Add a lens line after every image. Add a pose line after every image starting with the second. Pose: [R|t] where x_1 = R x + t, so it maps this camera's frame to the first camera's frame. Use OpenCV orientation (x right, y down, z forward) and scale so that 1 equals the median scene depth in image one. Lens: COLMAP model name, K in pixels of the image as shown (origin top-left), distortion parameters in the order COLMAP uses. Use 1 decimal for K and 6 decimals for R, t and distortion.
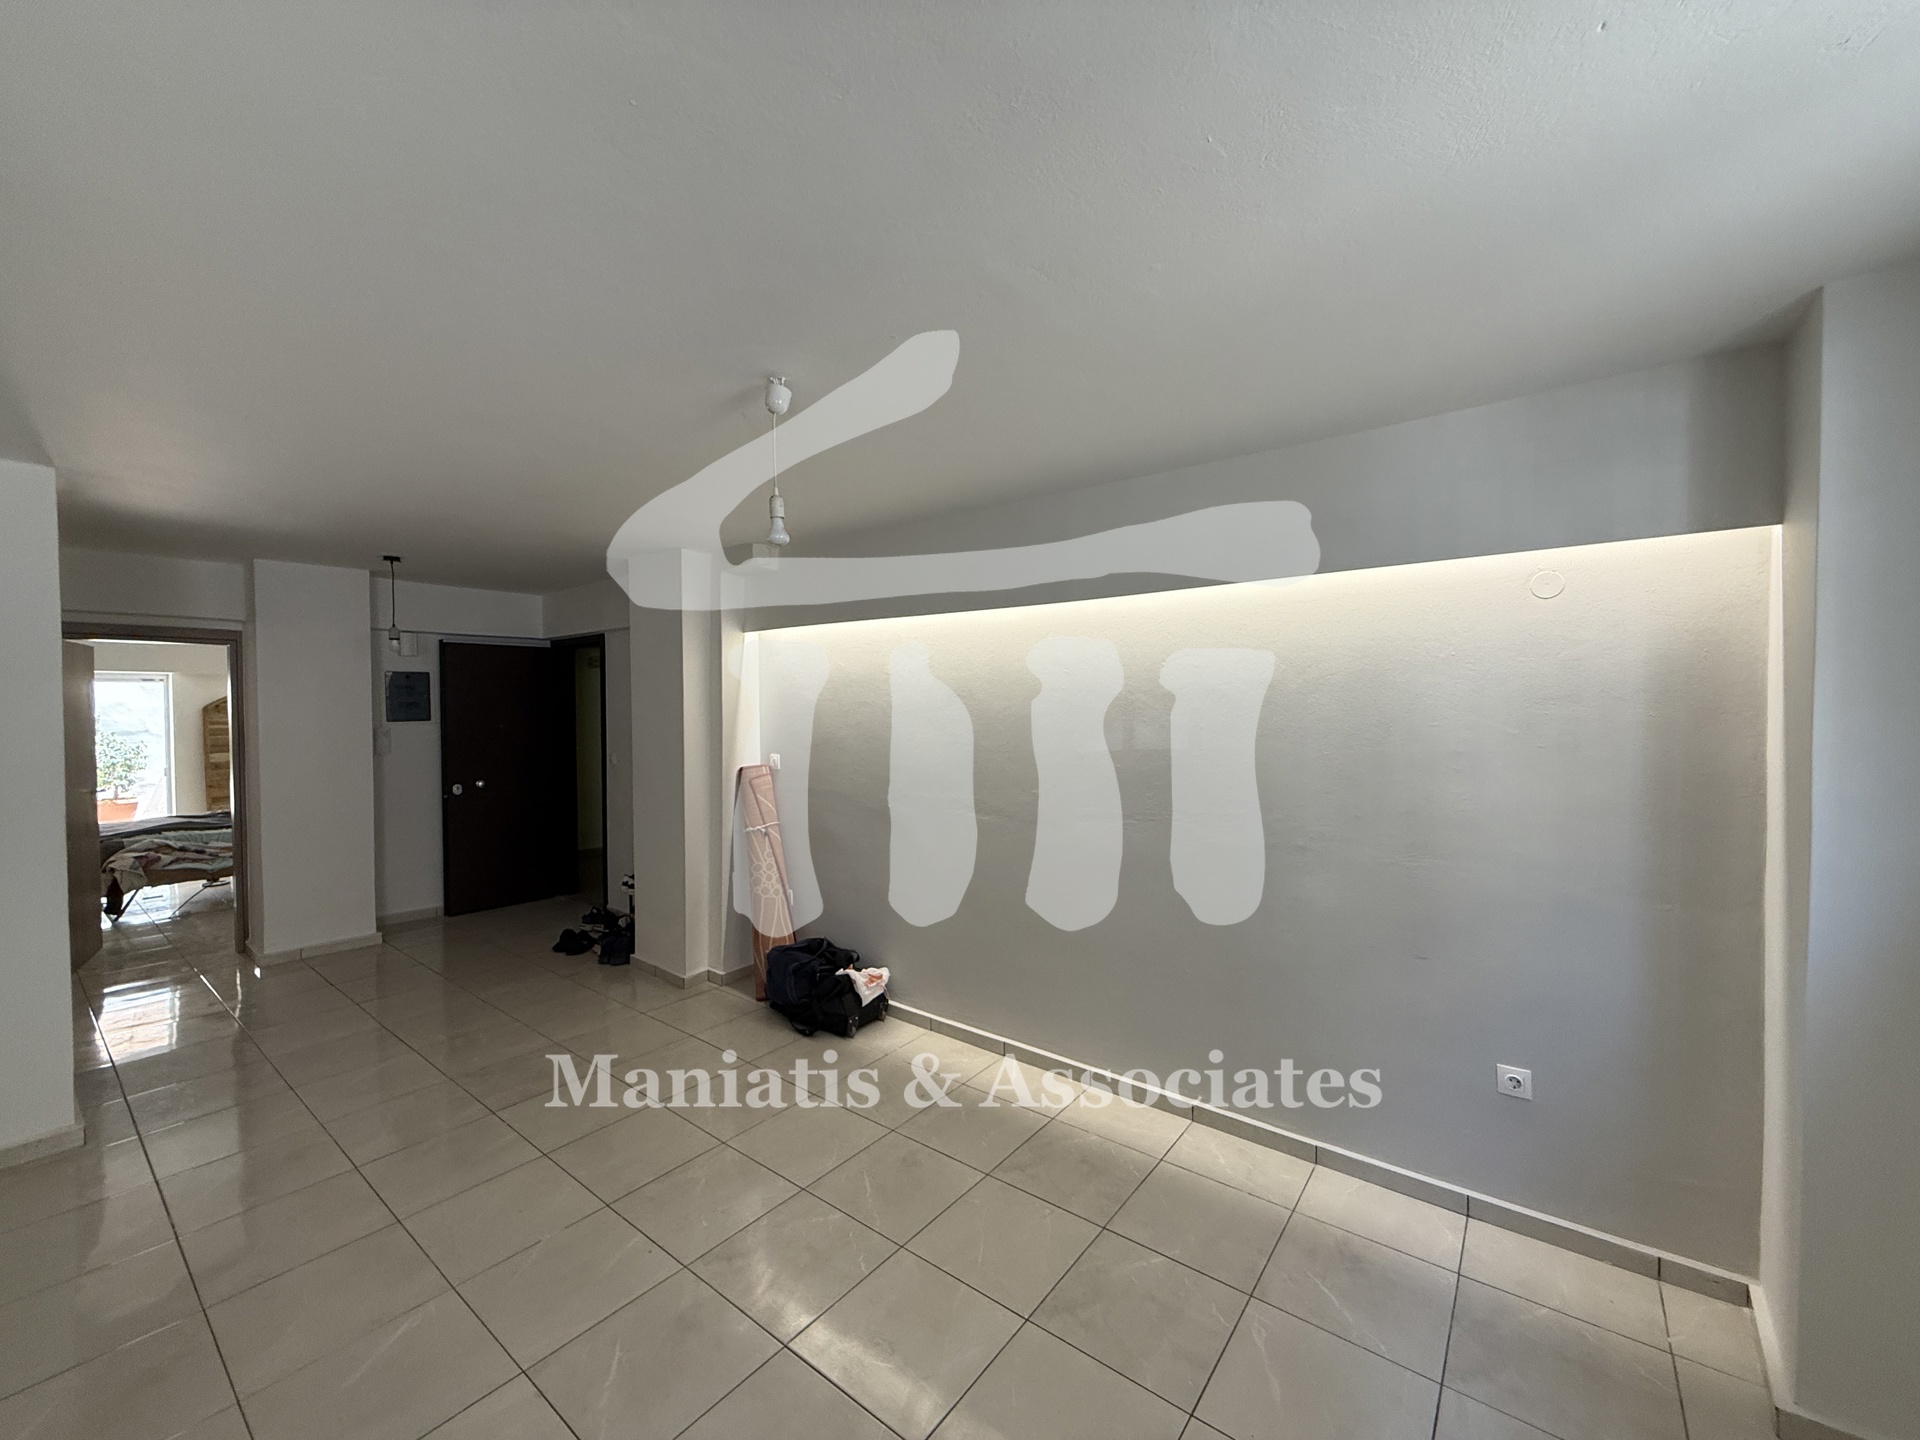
lens RADIAL K [[765.9, 0, 955.6], [0, 765.9, 717.4], [0, 0, 1]] dist [-0.000074, 0.000279]
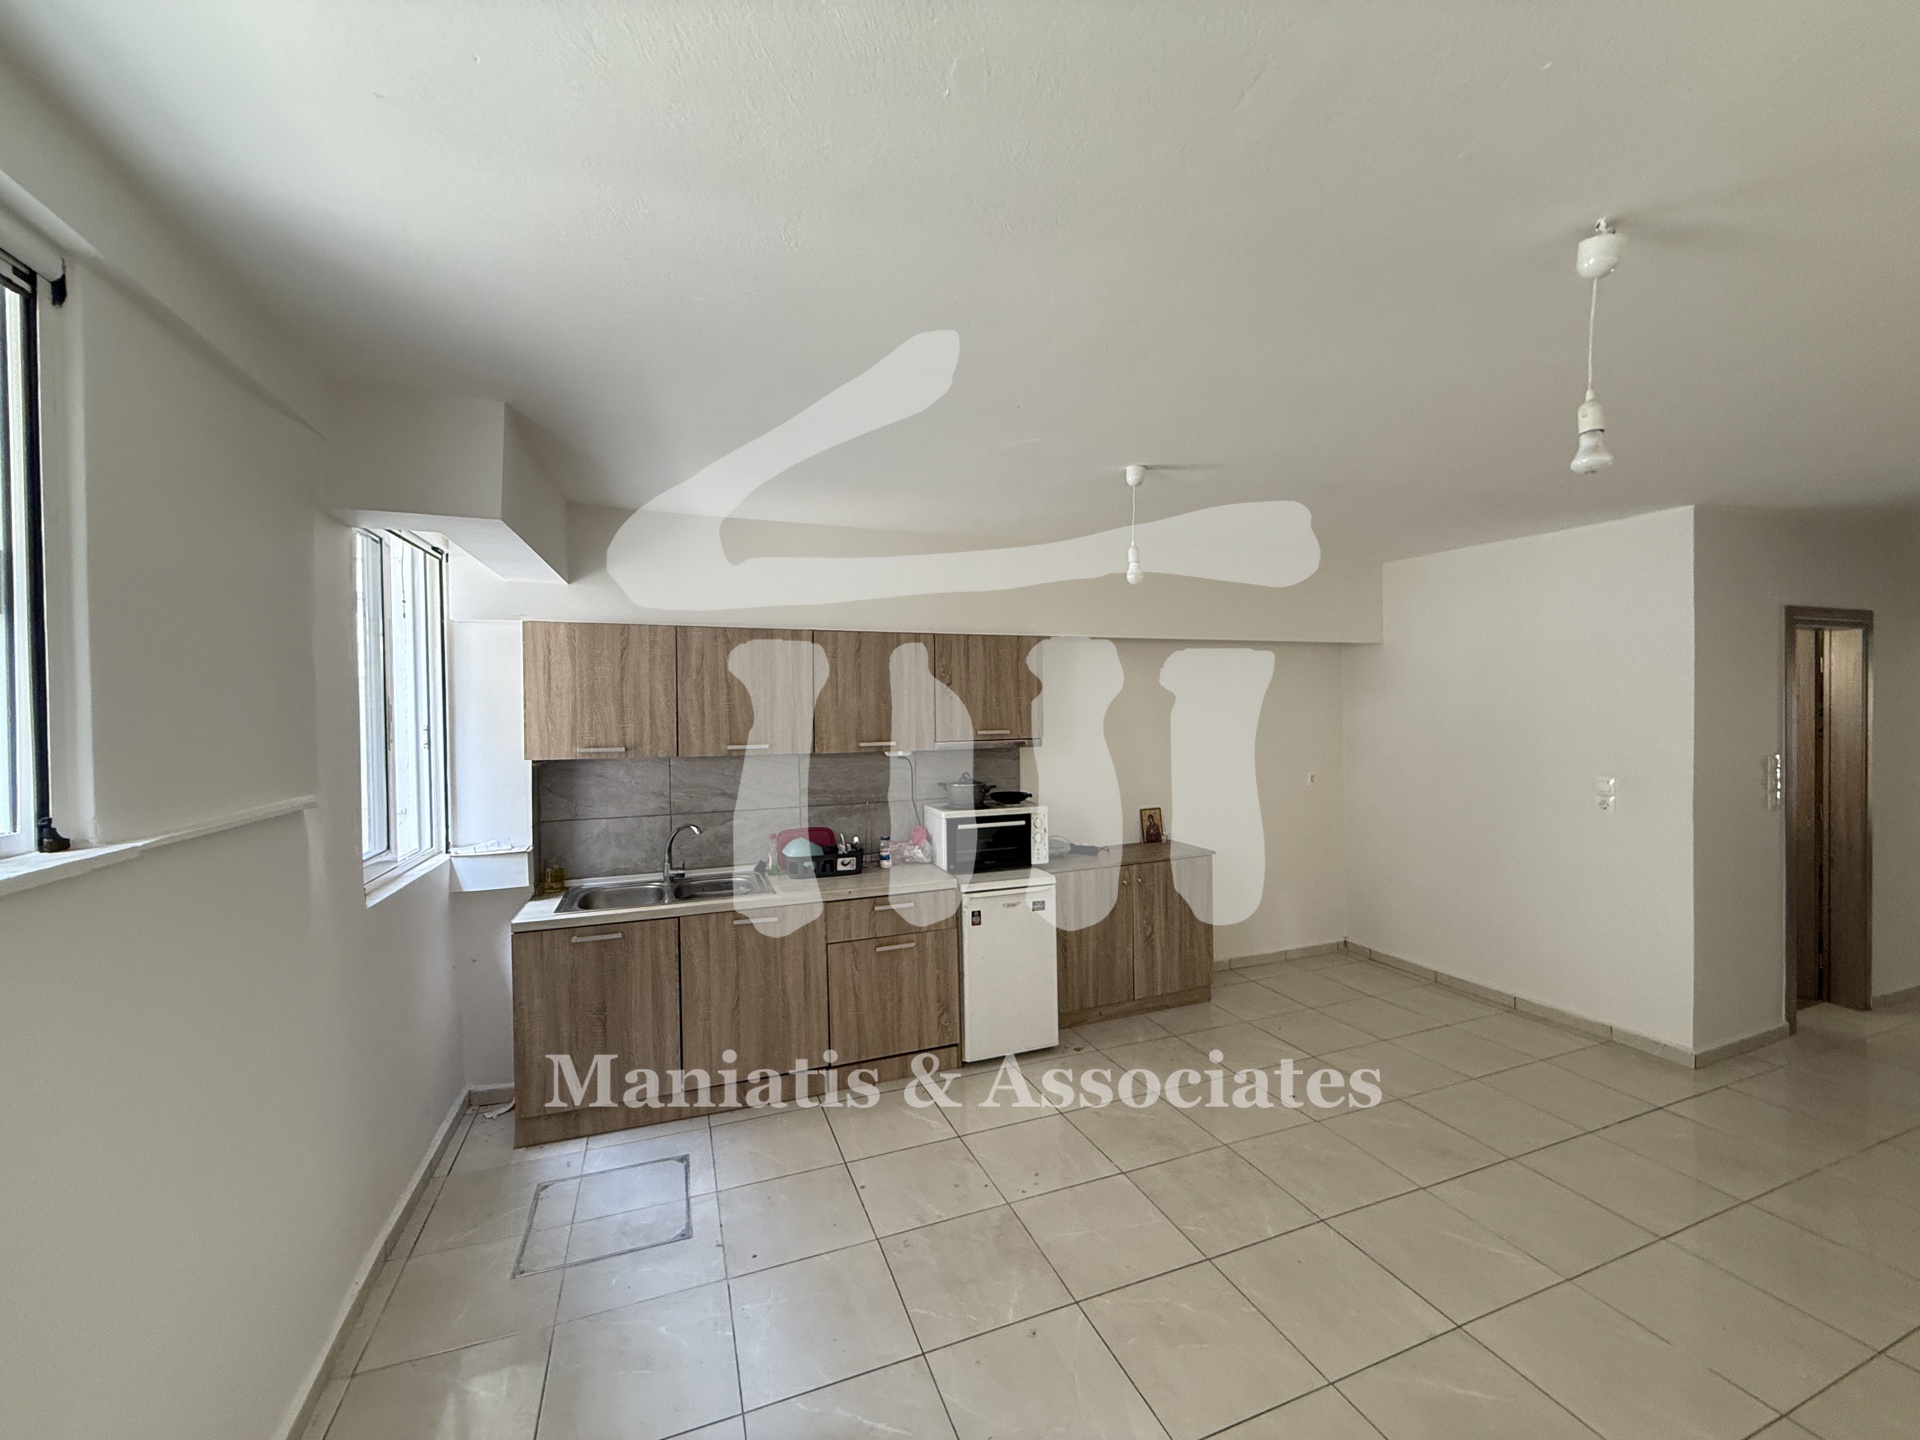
lens RADIAL K [[765.9, 0, 954.5], [0, 765.9, 719.4], [0, 0, 1]] dist [-0.000074, 0.000279]
pose [[-0.511246, 0.022835, -0.859131, 0.263574], [-0.003071, 0.999592, 0.028395, -0.008931], [0.859429, 0.017156, -0.510968, 0.349930]]
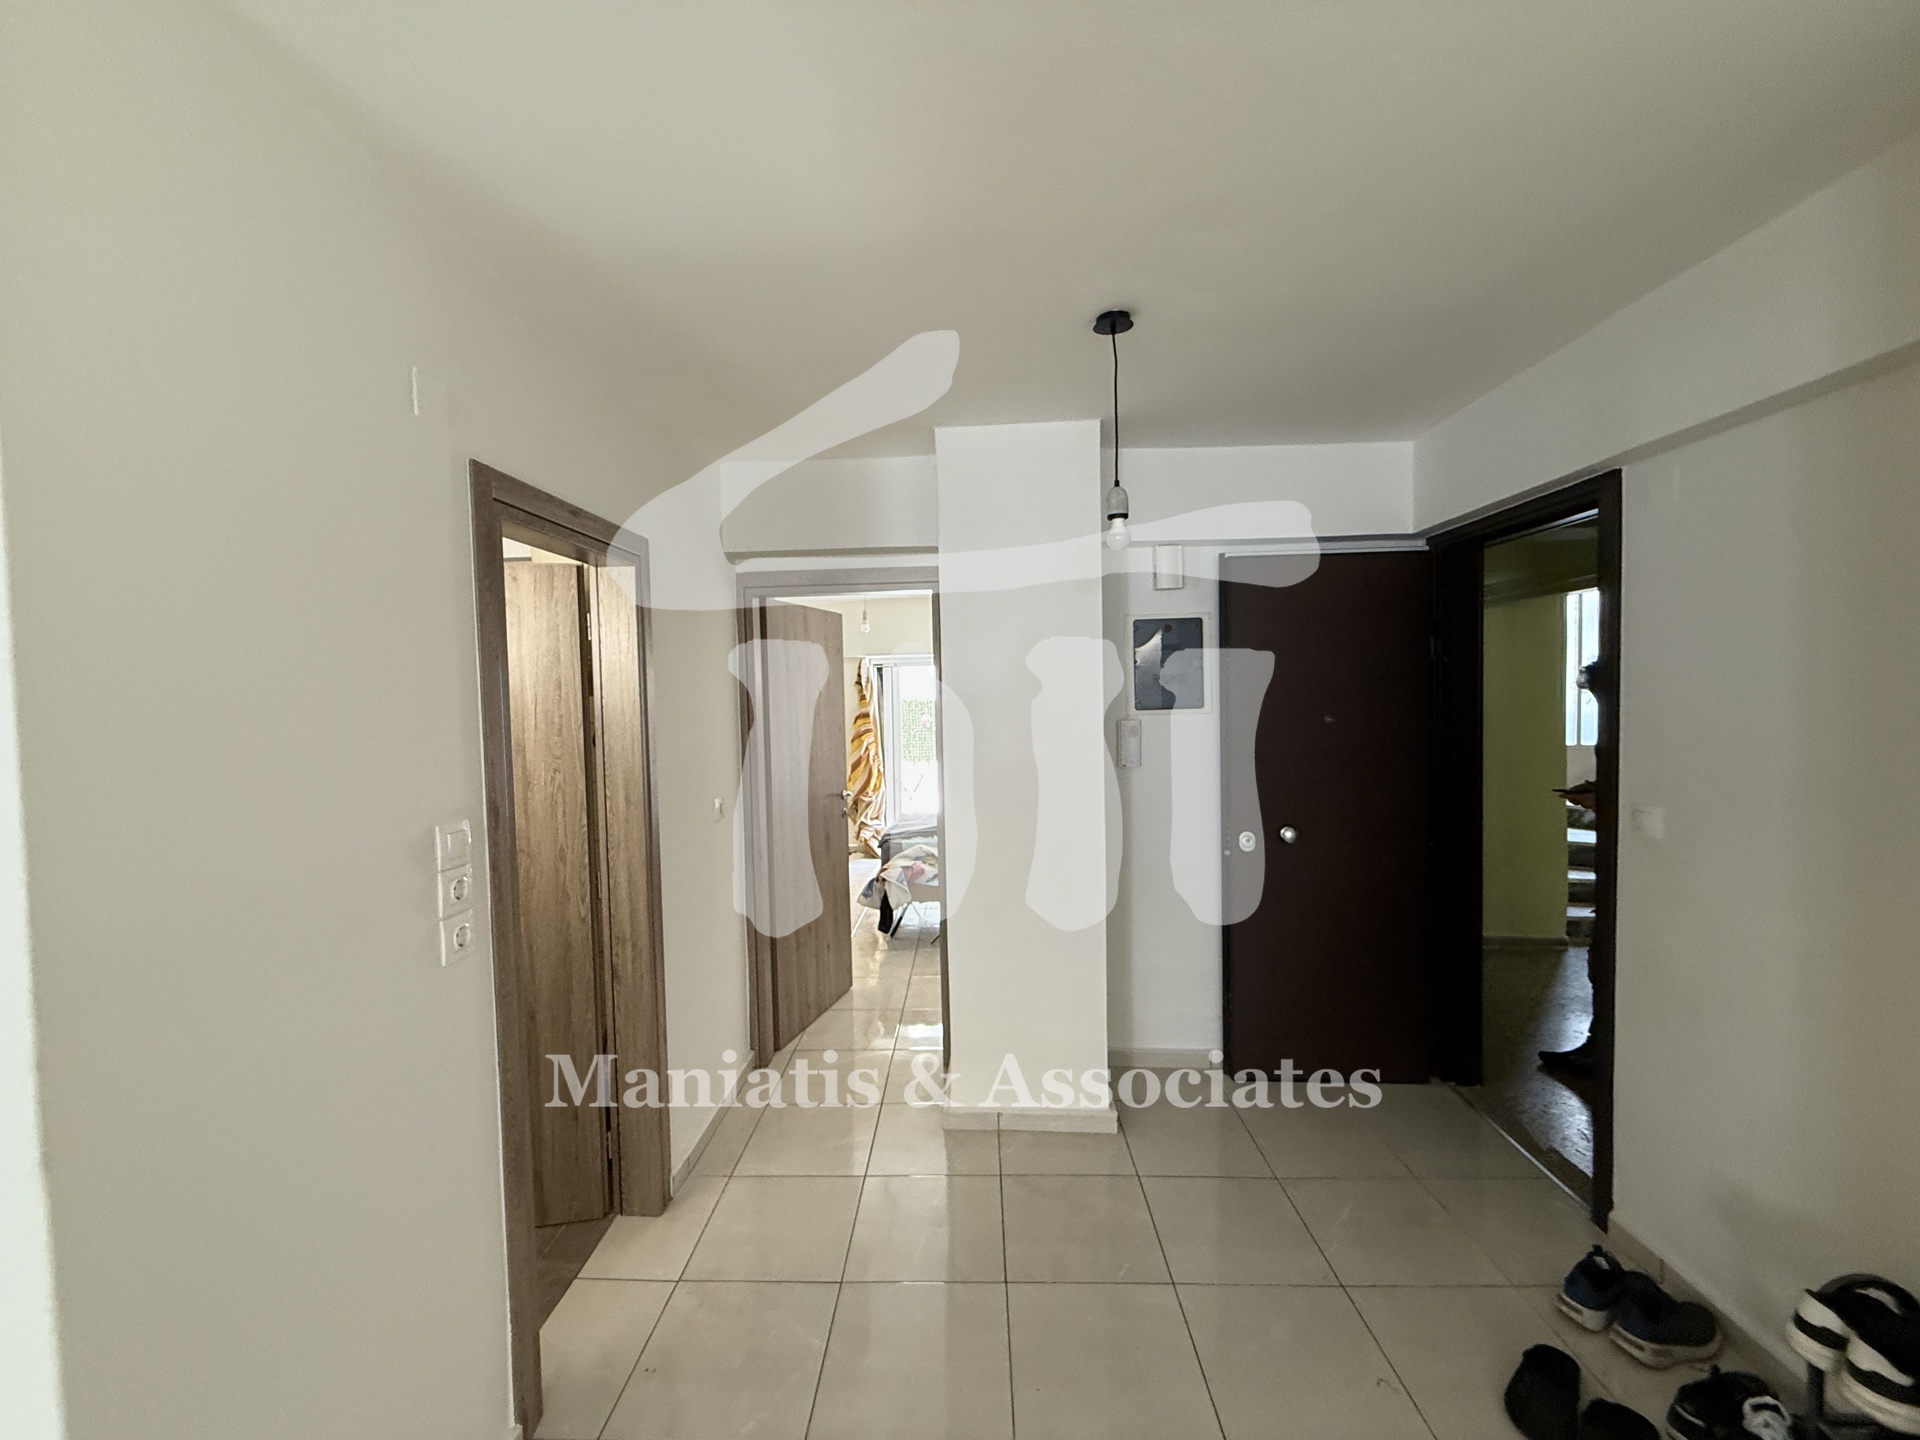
lens RADIAL K [[765.9, 0, 952.2], [0, 765.9, 718.3], [0, 0, 1]] dist [-0.000074, 0.000279]
pose [[0.591461, 0.019366, -0.806101, -0.415649], [0.002170, 0.999670, 0.025609, -0.003480], [0.806330, -0.016896, 0.591224, 0.630230]]
